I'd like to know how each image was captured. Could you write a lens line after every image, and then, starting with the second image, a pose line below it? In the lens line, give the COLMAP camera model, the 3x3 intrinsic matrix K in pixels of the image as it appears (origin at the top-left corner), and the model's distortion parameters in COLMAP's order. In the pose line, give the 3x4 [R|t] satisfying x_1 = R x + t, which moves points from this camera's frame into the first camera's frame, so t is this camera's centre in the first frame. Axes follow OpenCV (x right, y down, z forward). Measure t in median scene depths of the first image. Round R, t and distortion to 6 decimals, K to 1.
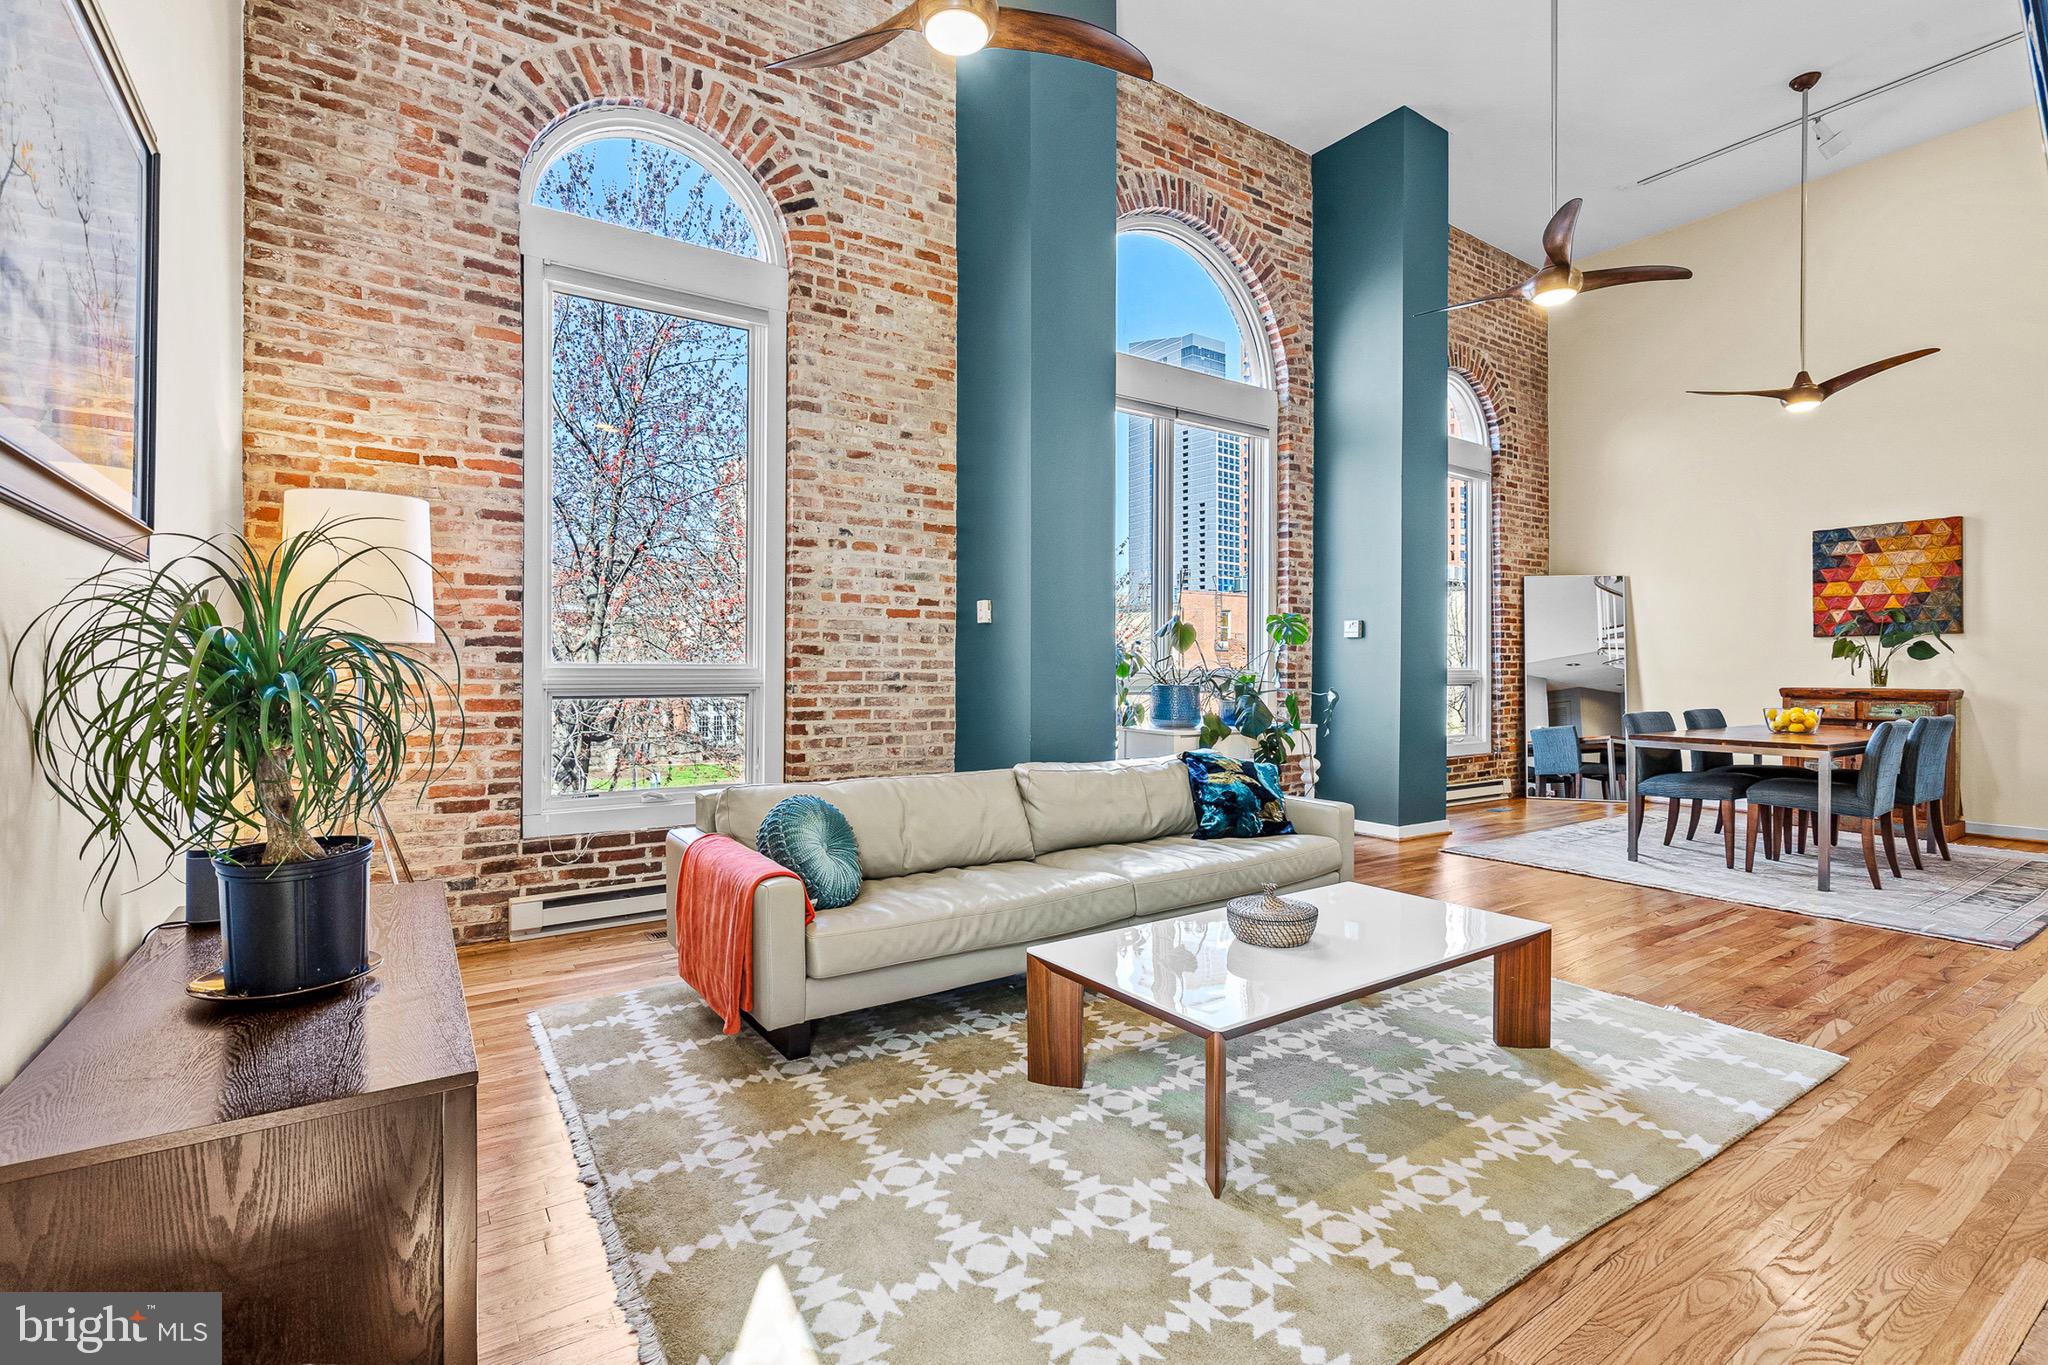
lens RADIAL K [[946.2, 0, 1013.5], [0, 946.2, 671.2], [0, 0, 1]] dist [-0.002855, 0.001347]
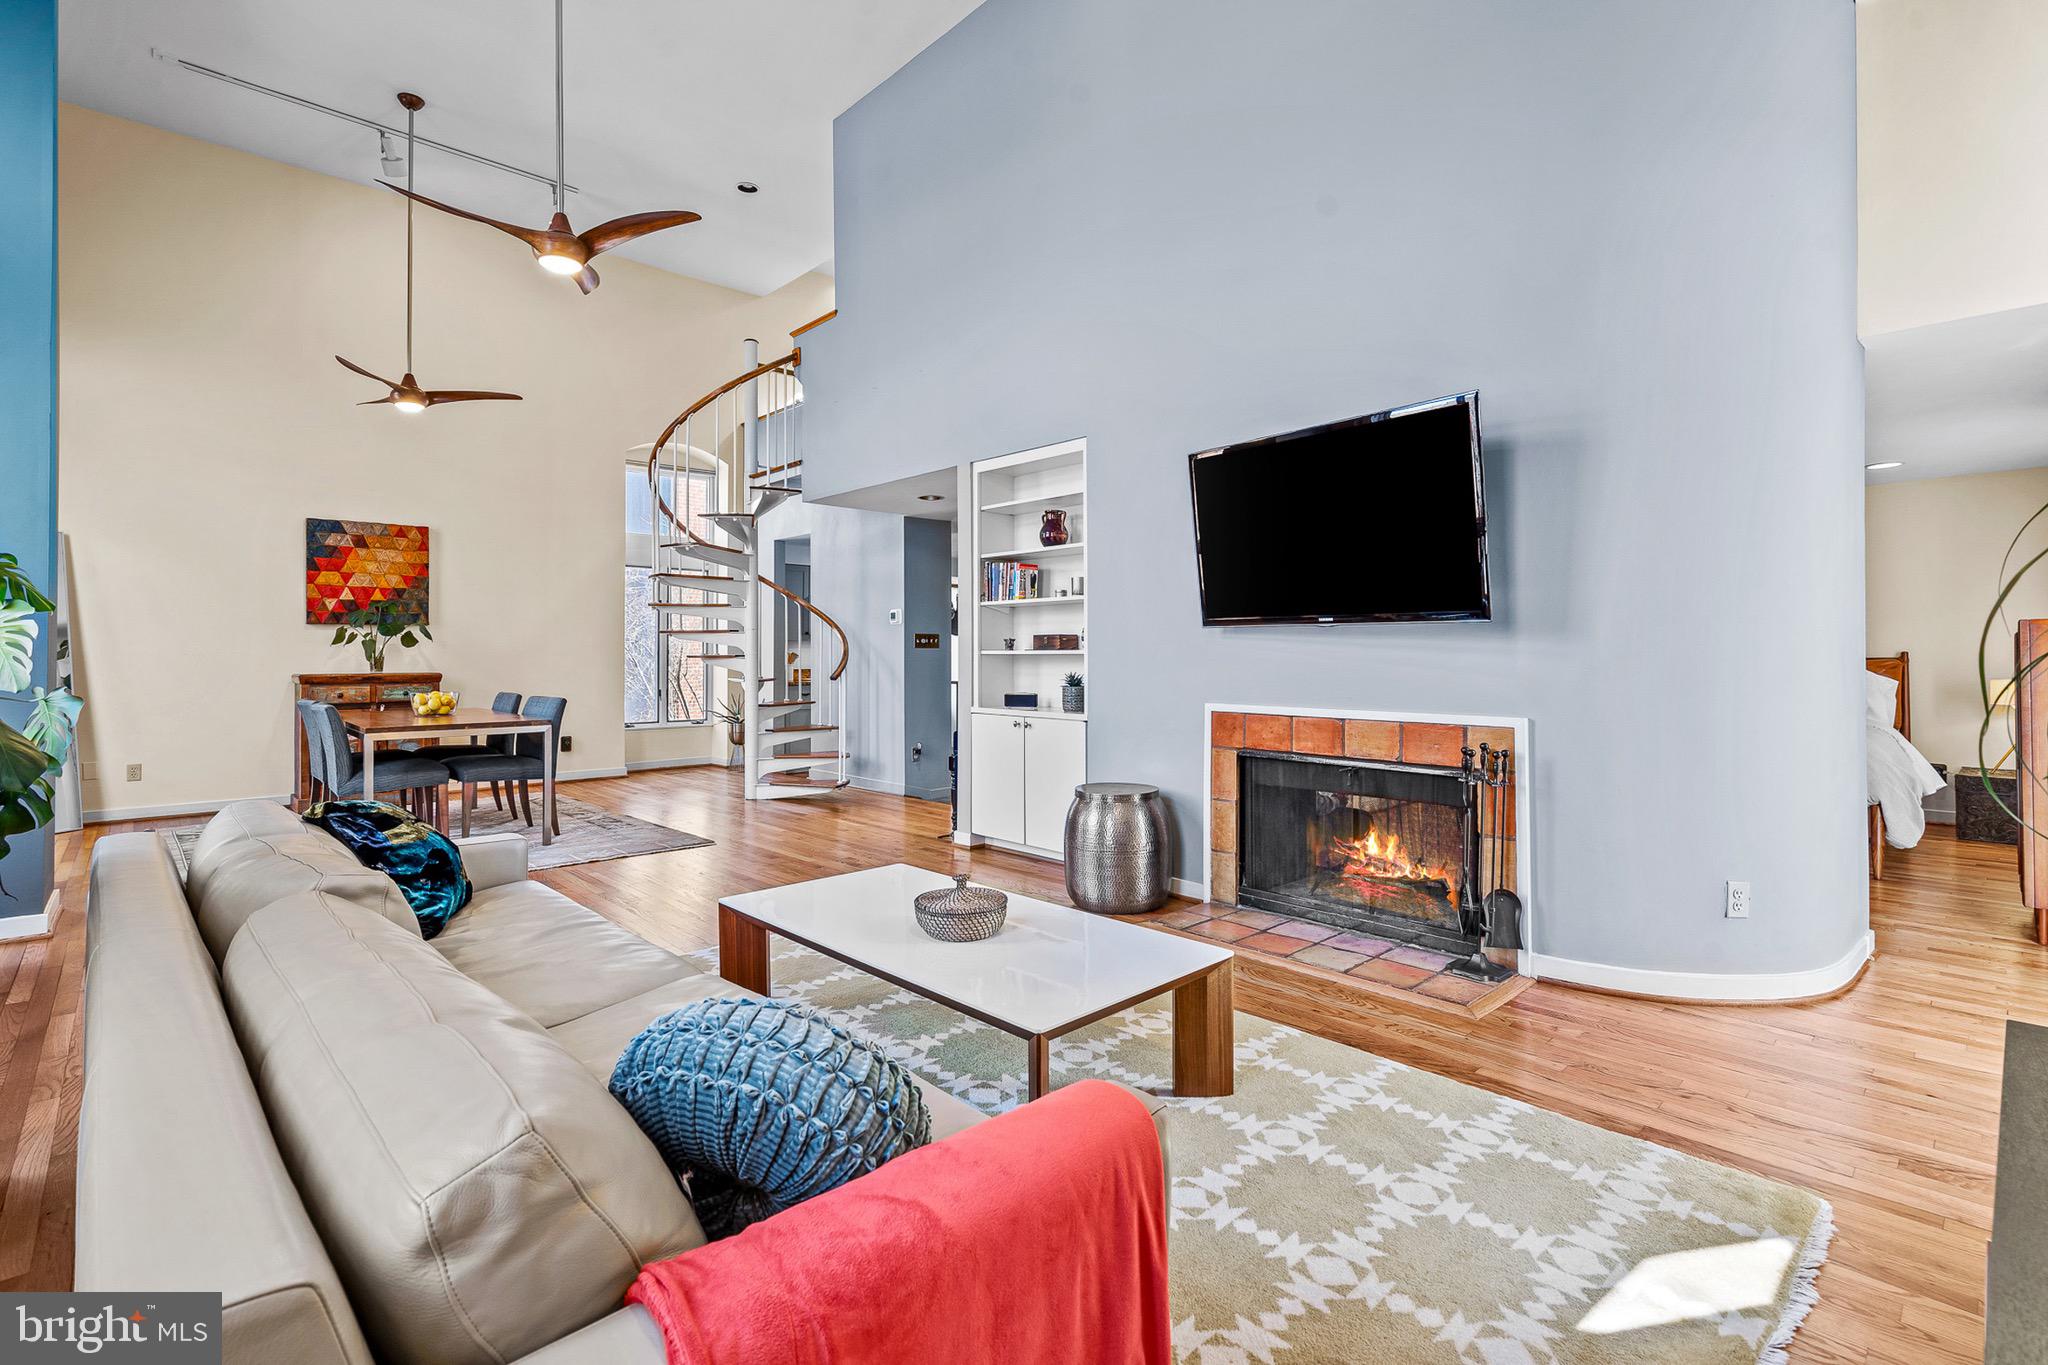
lens RADIAL K [[946.2, 0, 1012.6], [0, 946.2, 655.1], [0, 0, 1]] dist [-0.002855, 0.001347]
pose [[-0.171869, 0.000247, 0.985120, -0.314914], [0.003269, 0.999995, 0.000320, -0.000608], [-0.985114, 0.003276, -0.171868, 0.506010]]
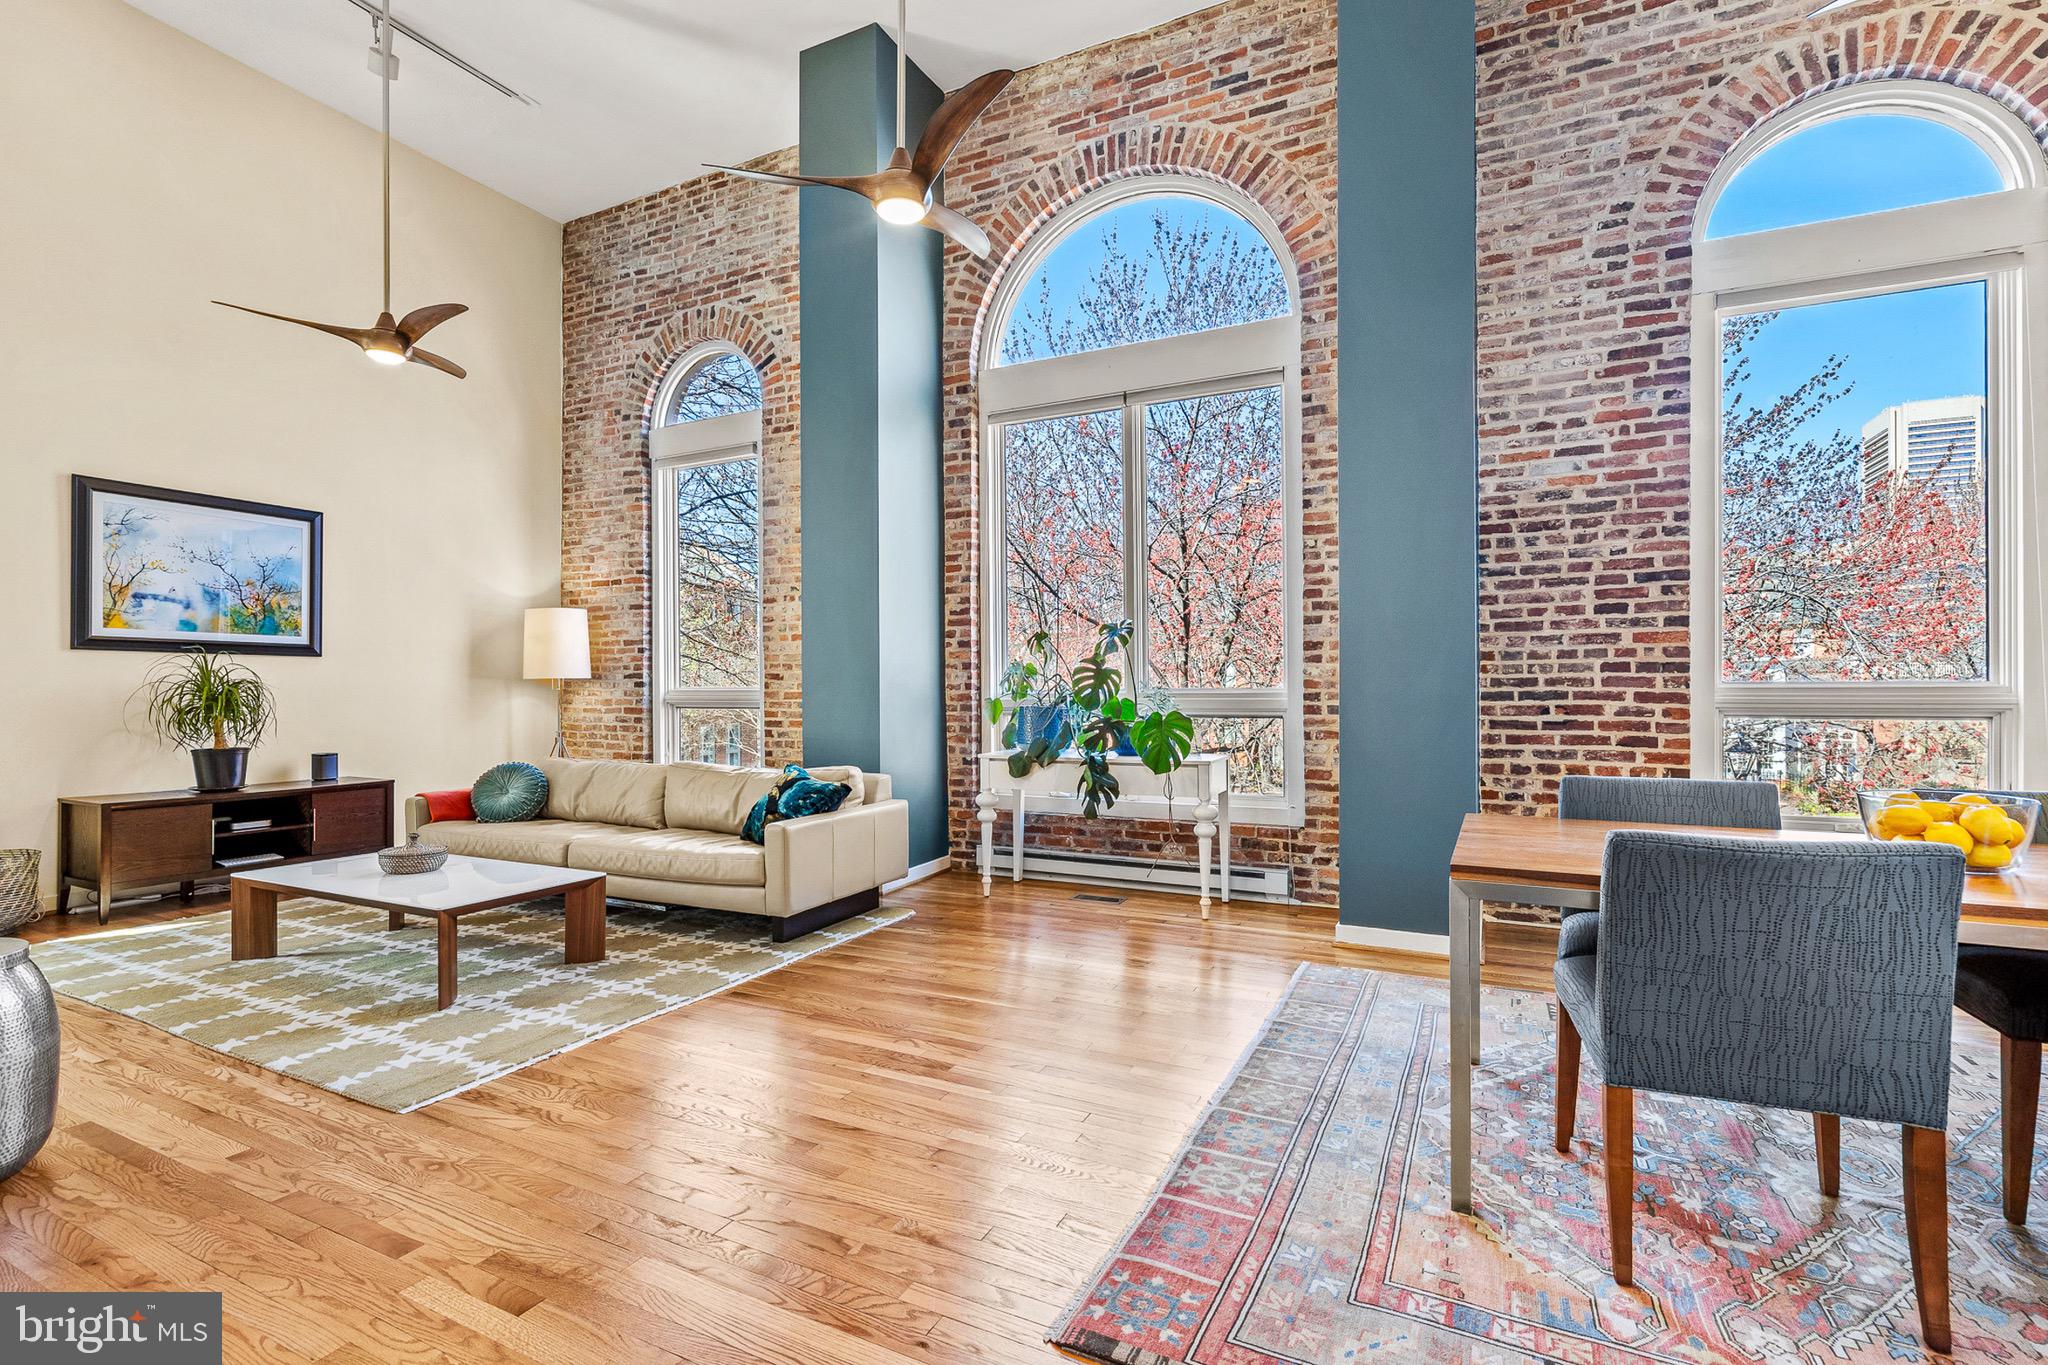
lens RADIAL K [[946.2, 0, 1017.0], [0, 946.2, 686.7], [0, 0, 1]] dist [-0.002855, 0.001347]
pose [[0.477719, -0.005164, -0.878498, 0.942466], [0.001689, 0.999986, -0.004960, -0.000150], [0.878511, 0.000886, 0.477721, 0.516261]]
